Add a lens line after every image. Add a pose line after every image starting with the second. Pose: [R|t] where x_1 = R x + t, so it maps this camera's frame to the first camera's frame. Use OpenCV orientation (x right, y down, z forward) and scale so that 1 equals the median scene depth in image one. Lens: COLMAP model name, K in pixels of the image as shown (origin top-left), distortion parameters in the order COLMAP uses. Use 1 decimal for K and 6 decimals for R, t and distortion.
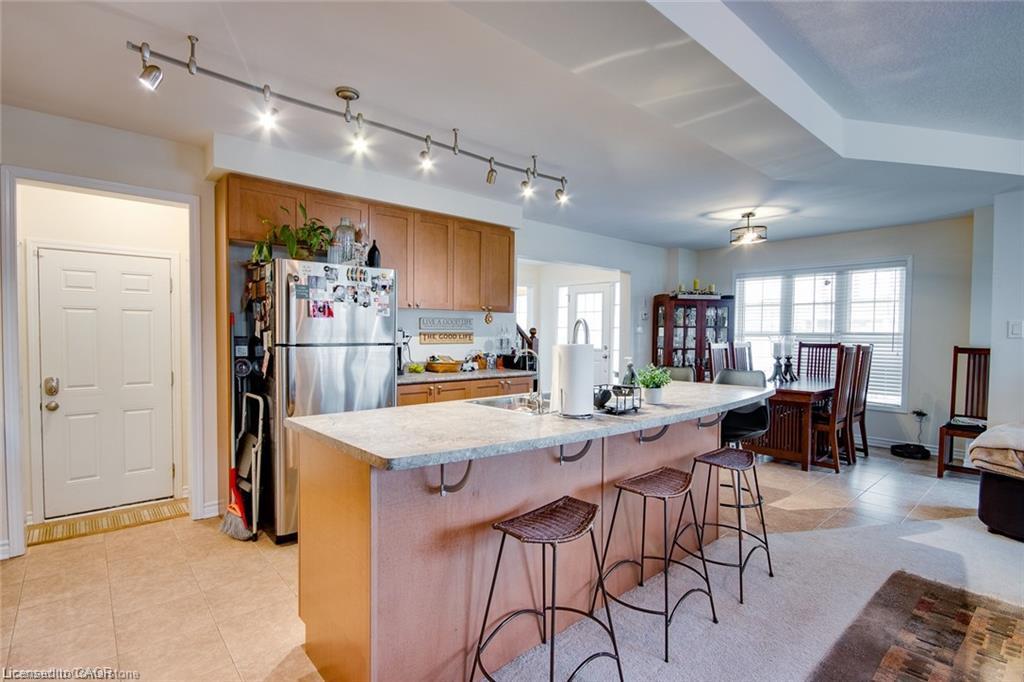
lens RADIAL K [[481.5, 0, 509.4], [0, 481.5, 342.2], [0, 0, 1]] dist [-0.001899, -0.001033]
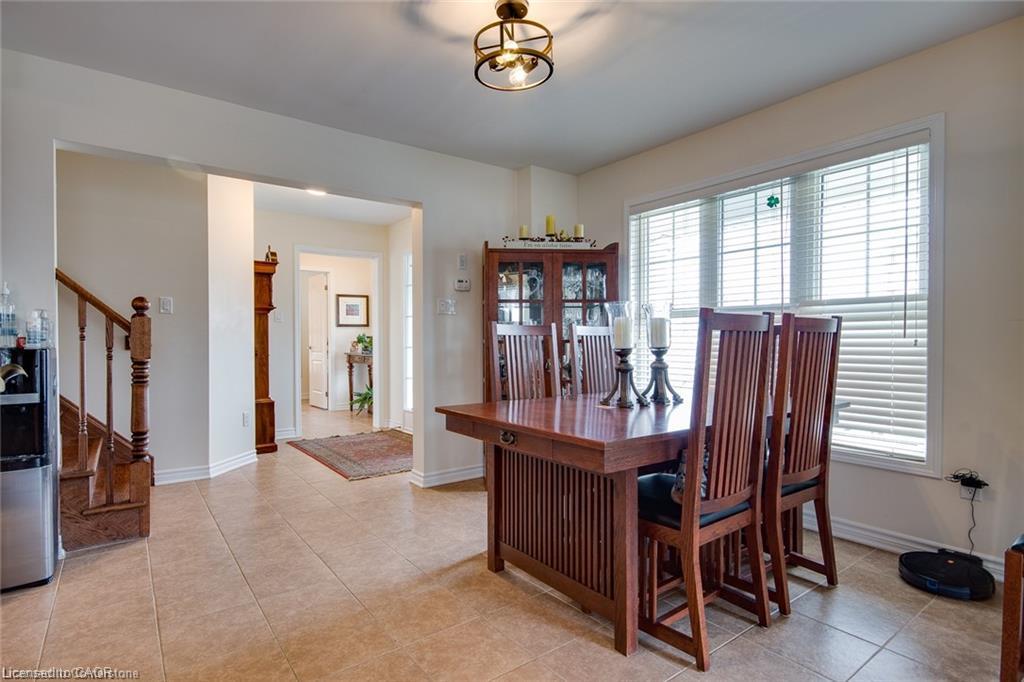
lens RADIAL K [[521.2, 0, 506.6], [0, 521.2, 341.5], [0, 0, 1]] dist [0.002036, 0.000482]
pose [[0.997084, -0.010228, -0.075623, 0.558055], [0.009029, 0.999828, -0.016174, 0.034080], [0.075775, 0.015444, 0.997005, 0.586256]]
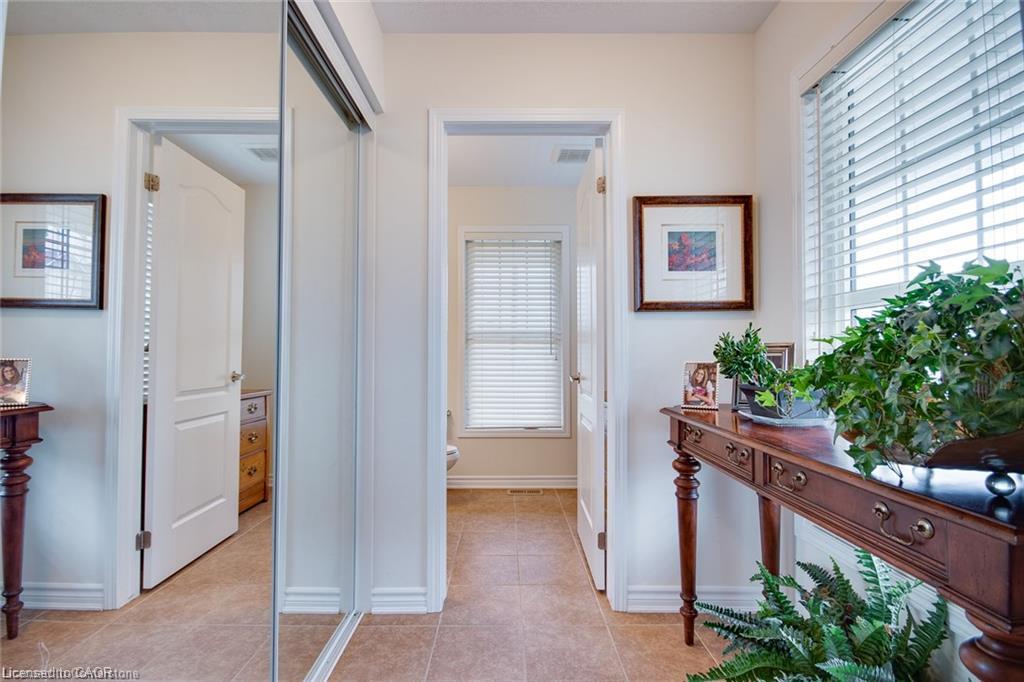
lens RADIAL K [[481.5, 0, 508.4], [0, 481.5, 342.0], [0, 0, 1]] dist [-0.001899, -0.001033]
pose [[0.762060, -0.020574, -0.647180, 0.053503], [-0.011809, 0.998887, -0.045660, 0.001997], [0.647399, 0.042438, 0.760969, 1.883494]]
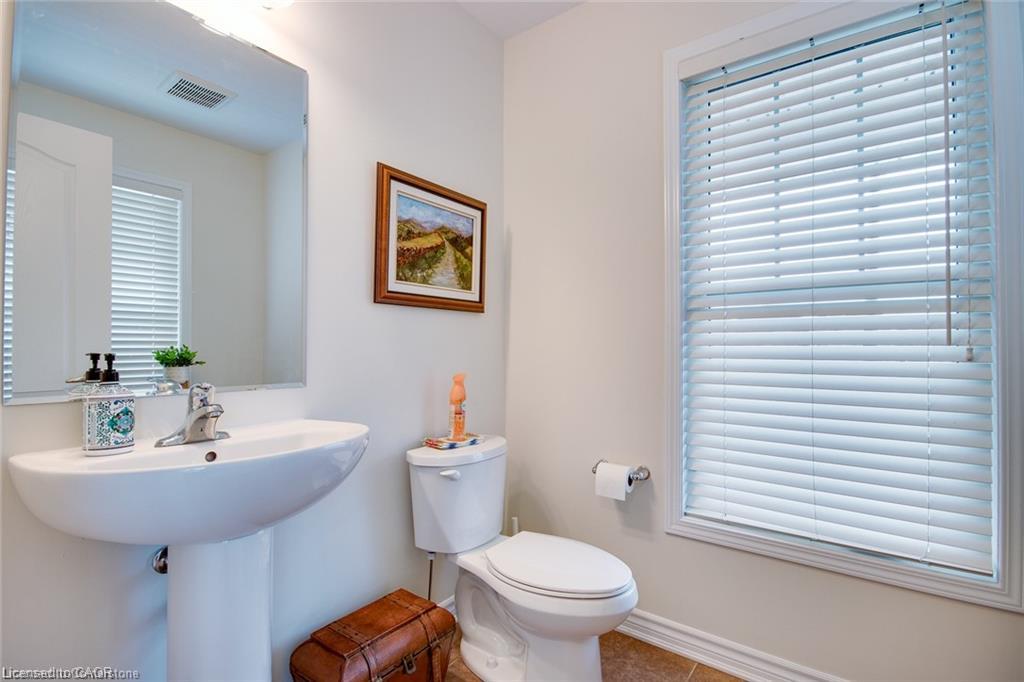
lens RADIAL K [[481.5, 0, 512.1], [0, 481.5, 344.8], [0, 0, 1]] dist [-0.001899, -0.001033]
pose [[0.222560, -0.011775, -0.974848, -0.099485], [-0.018910, 0.999687, -0.016393, -0.002193], [0.974735, 0.022083, 0.222268, 2.096806]]
